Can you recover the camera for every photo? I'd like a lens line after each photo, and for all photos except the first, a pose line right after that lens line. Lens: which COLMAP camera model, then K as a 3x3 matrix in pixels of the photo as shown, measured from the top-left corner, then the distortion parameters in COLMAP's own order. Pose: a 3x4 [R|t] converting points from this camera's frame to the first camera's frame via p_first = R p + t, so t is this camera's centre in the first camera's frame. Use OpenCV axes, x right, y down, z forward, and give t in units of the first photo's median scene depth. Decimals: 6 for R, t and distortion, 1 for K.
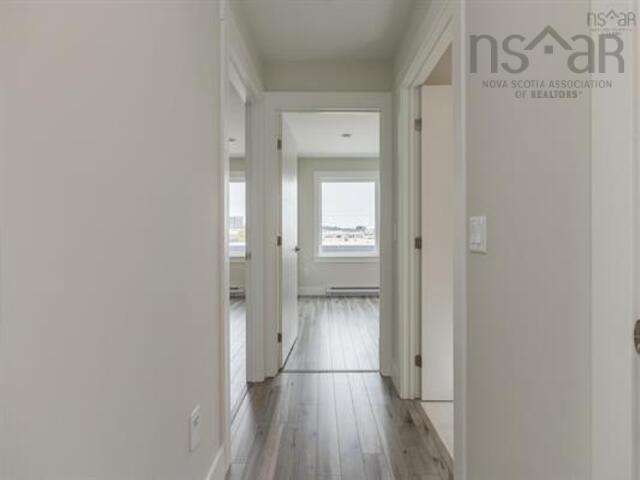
lens RADIAL K [[324.7, 0, 320.8], [0, 324.7, 233.6], [0, 0, 1]] dist [-0.002064, 0.002231]
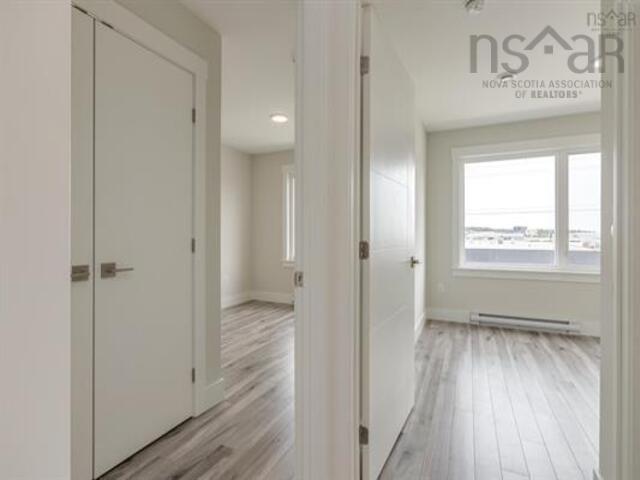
lens RADIAL K [[324.7, 0, 316.0], [0, 324.7, 235.7], [0, 0, 1]] dist [-0.002064, 0.002231]
pose [[0.905644, 0.001406, -0.424036, 0.011019], [-0.000657, 0.999998, 0.001914, -0.001911], [0.424038, -0.001455, 0.905643, 0.225517]]
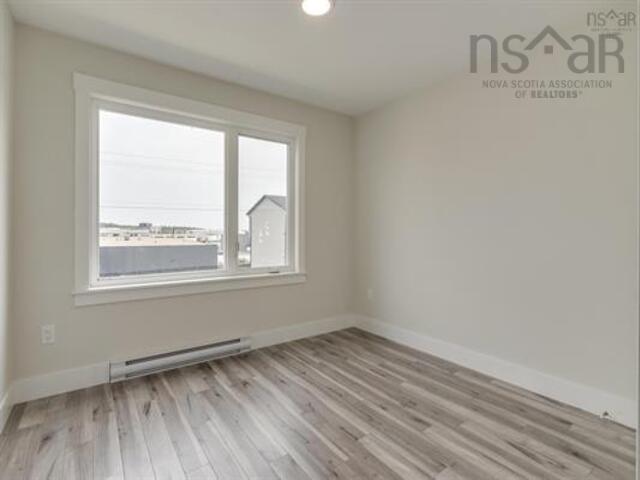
lens RADIAL K [[324.7, 0, 331.1], [0, 324.7, 231.2], [0, 0, 1]] dist [-0.002064, 0.002231]
pose [[0.800147, 0.005058, 0.599782, -0.007950], [-0.003786, 0.999987, -0.003383, -0.004634], [-0.599792, 0.000436, 0.800156, 0.506958]]
